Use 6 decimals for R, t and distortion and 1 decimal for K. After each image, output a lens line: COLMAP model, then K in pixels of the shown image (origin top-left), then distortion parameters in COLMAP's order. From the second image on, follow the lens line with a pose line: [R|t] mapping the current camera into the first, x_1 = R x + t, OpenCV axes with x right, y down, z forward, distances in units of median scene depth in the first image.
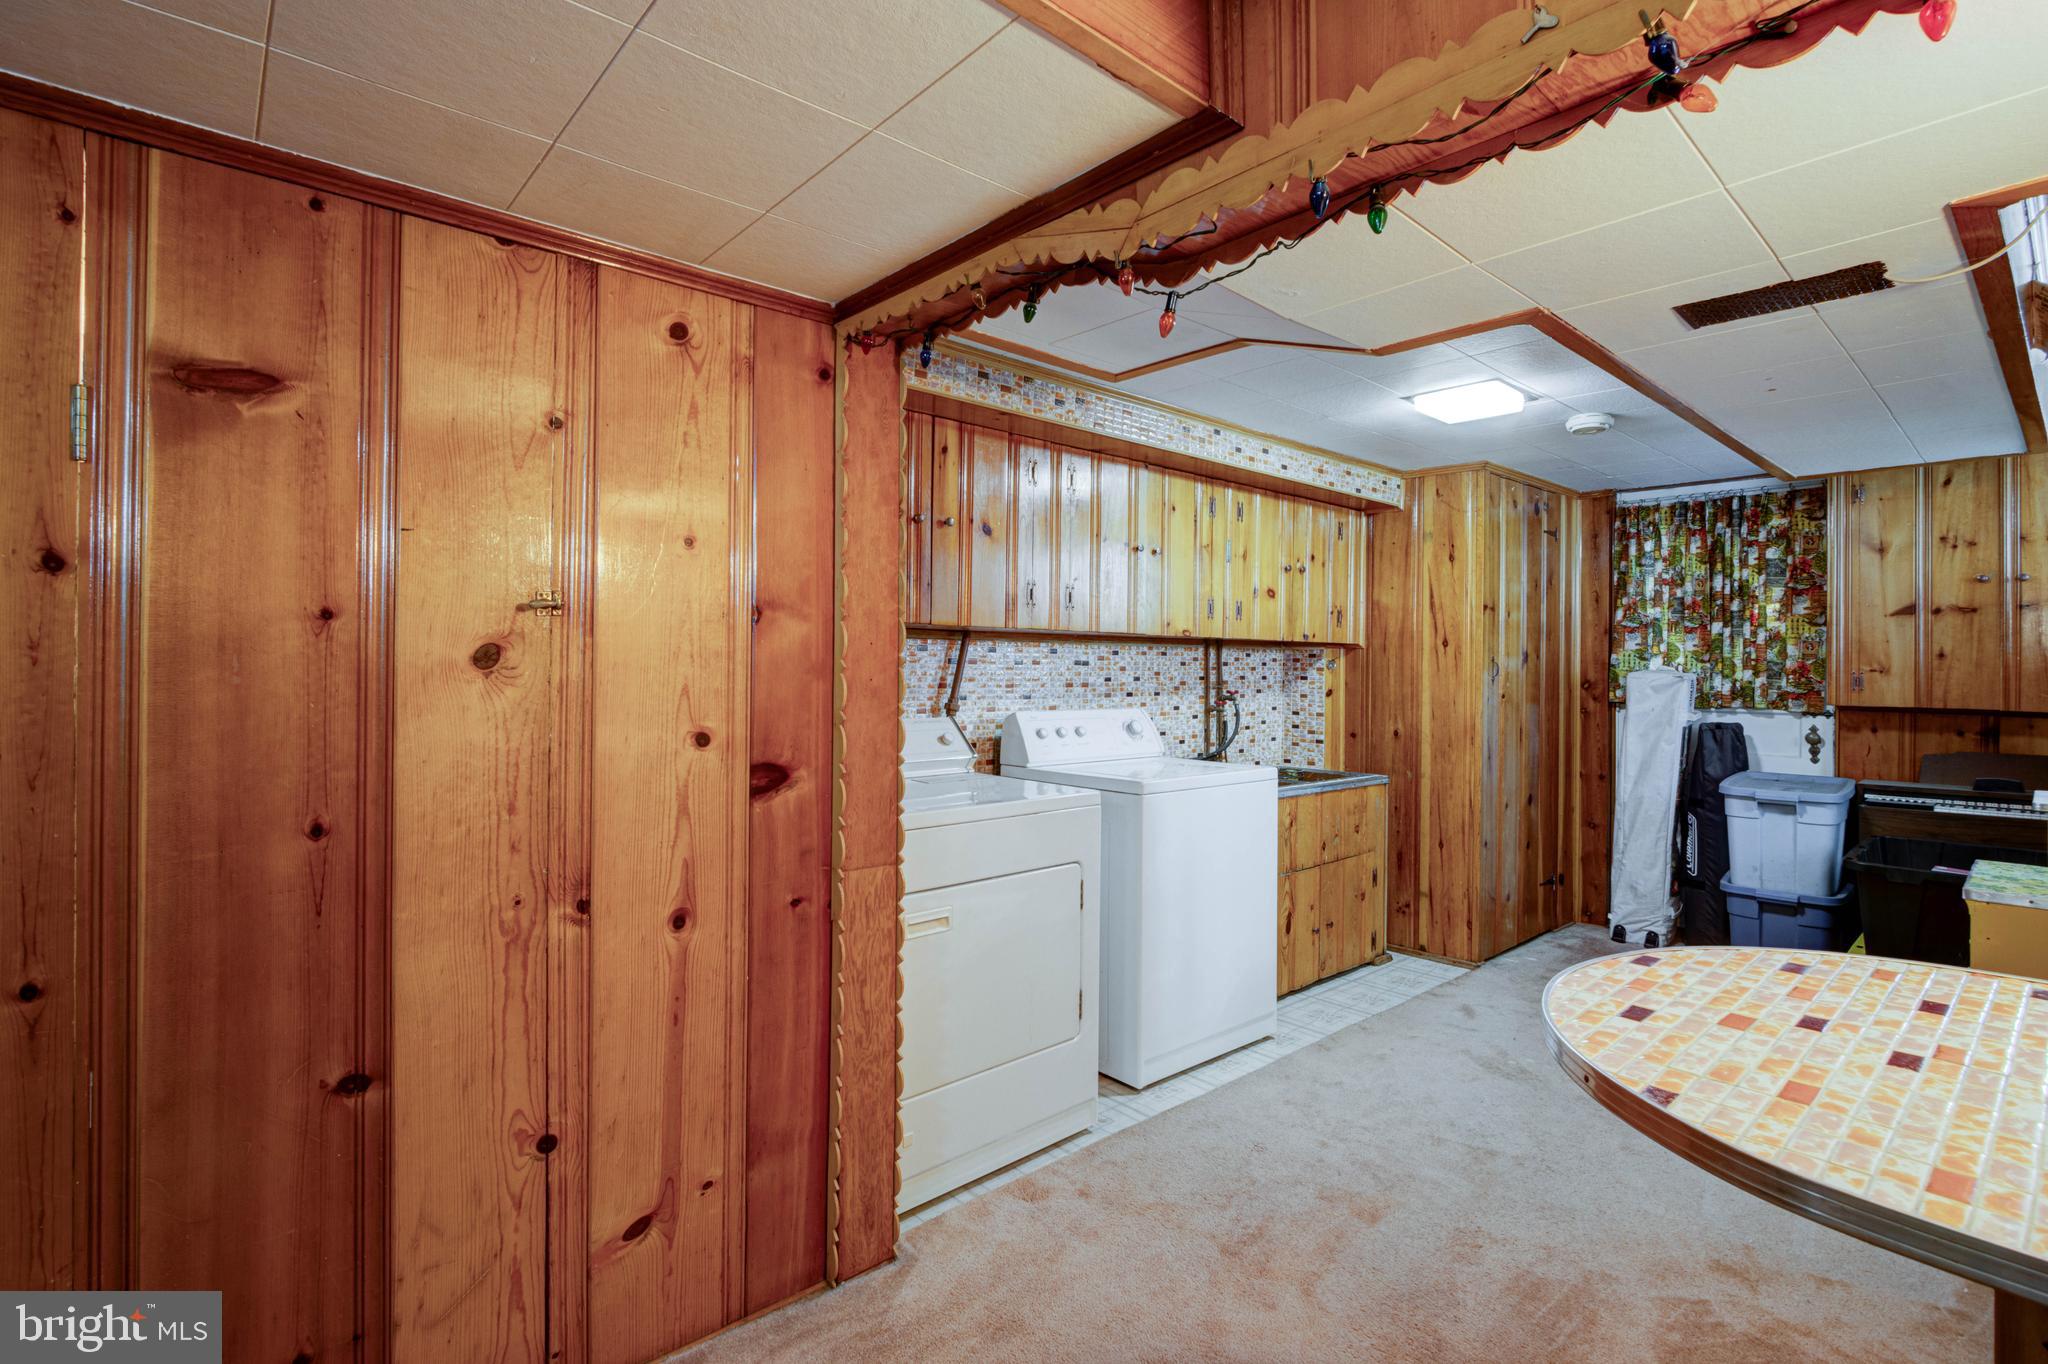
lens RADIAL K [[958.7, 0, 1026.3], [0, 958.7, 666.2], [0, 0, 1]] dist [-0.016330, 0.003165]
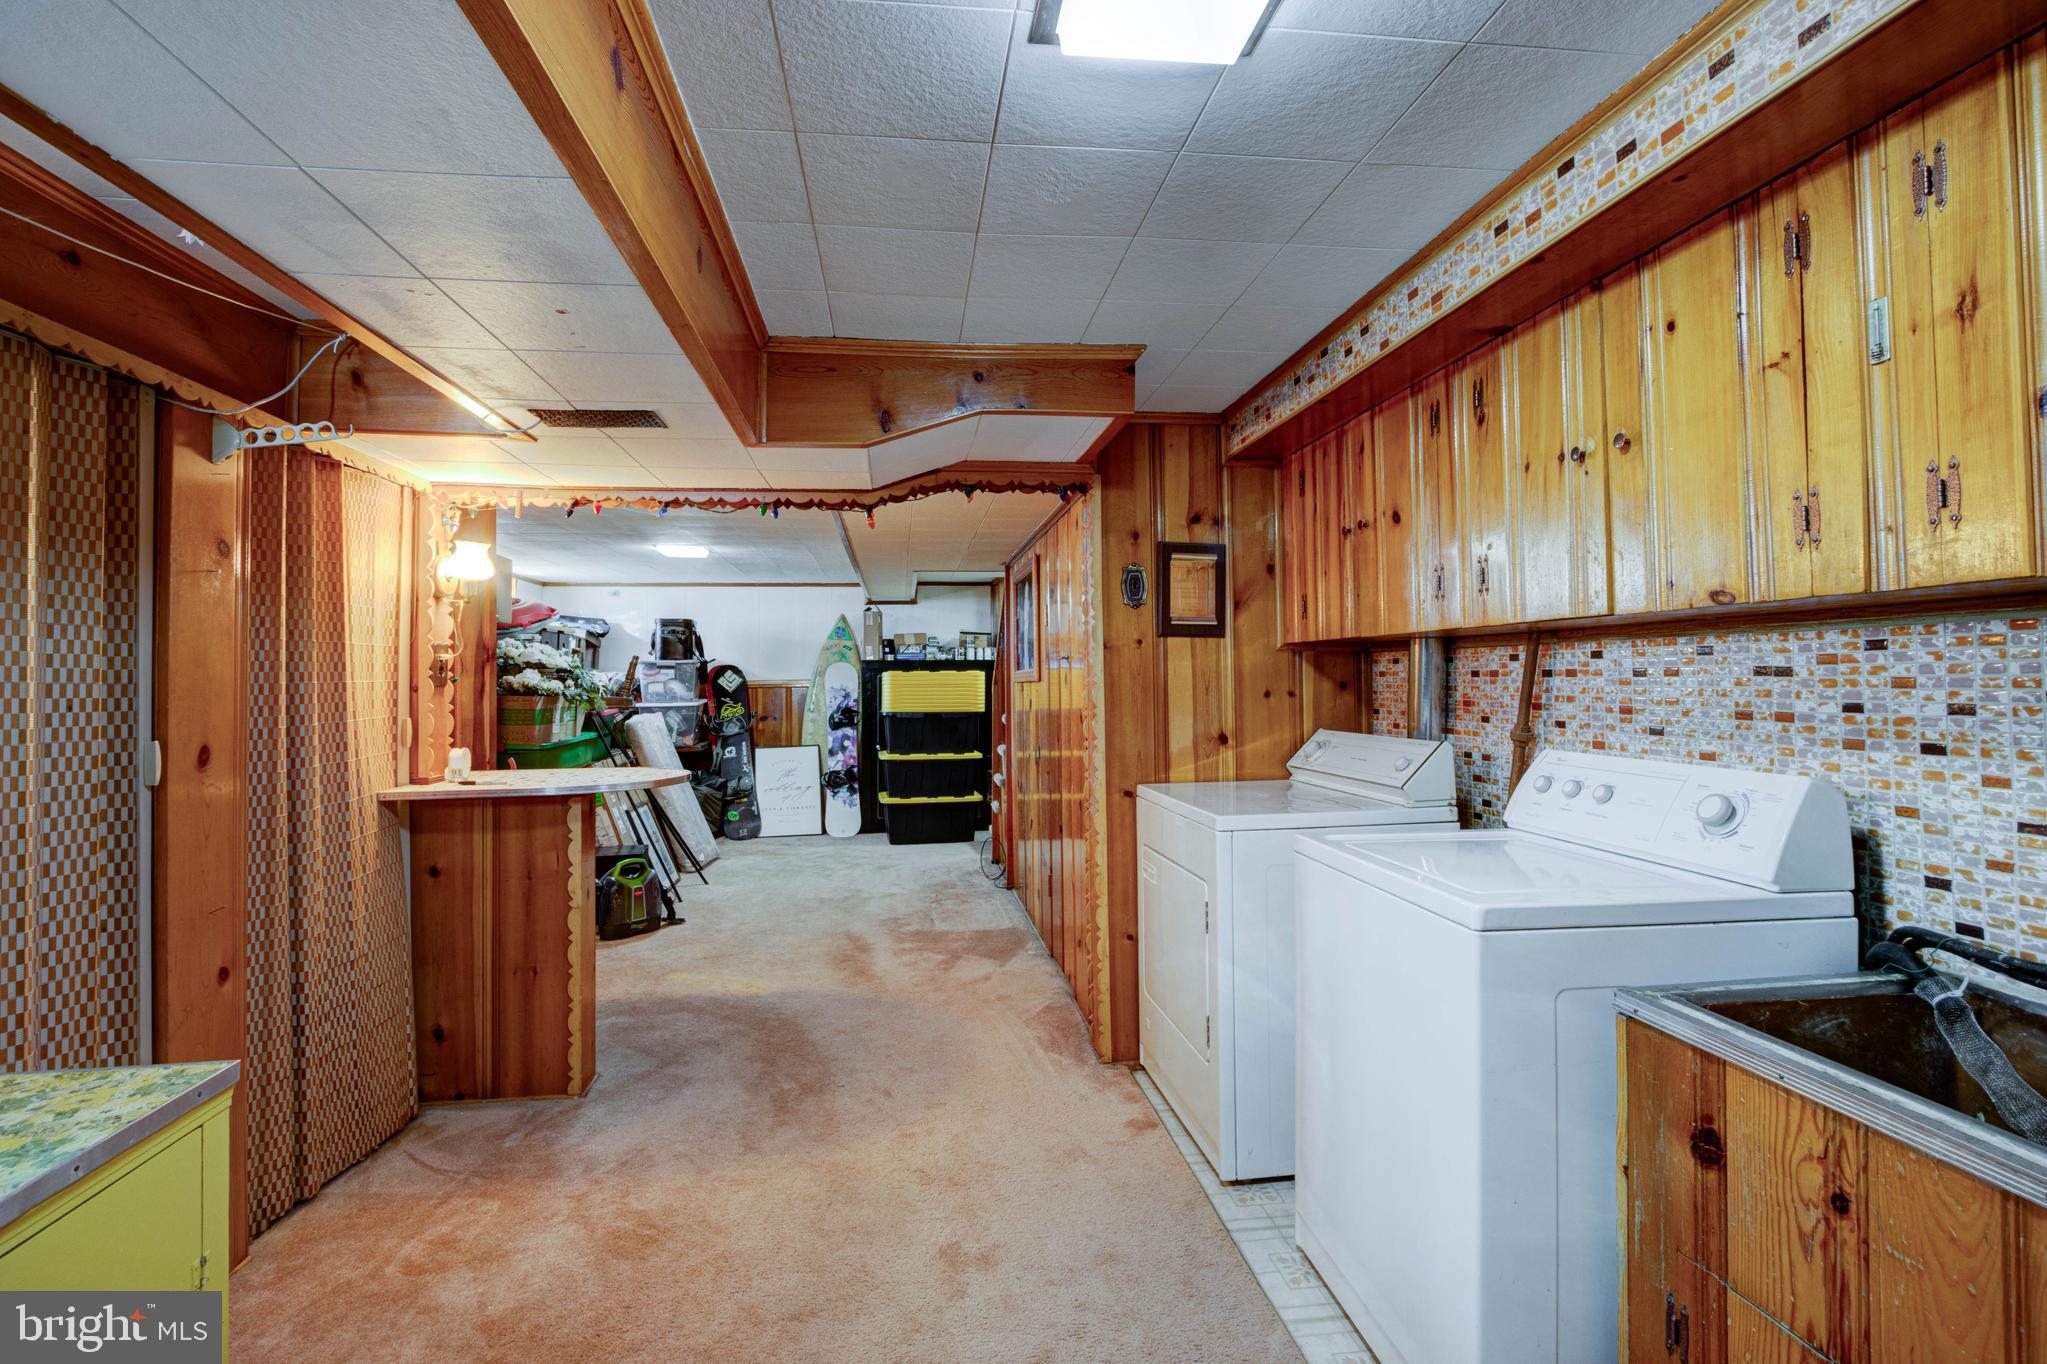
lens RADIAL K [[958.2, 0, 1023.2], [0, 958.2, 673.7], [0, 0, 1]] dist [-0.016330, 0.003165]
pose [[-0.565080, -0.009543, -0.824981, 0.666655], [0.001030, 0.999924, -0.012272, 0.003377], [0.825036, -0.007784, -0.565027, 0.963839]]
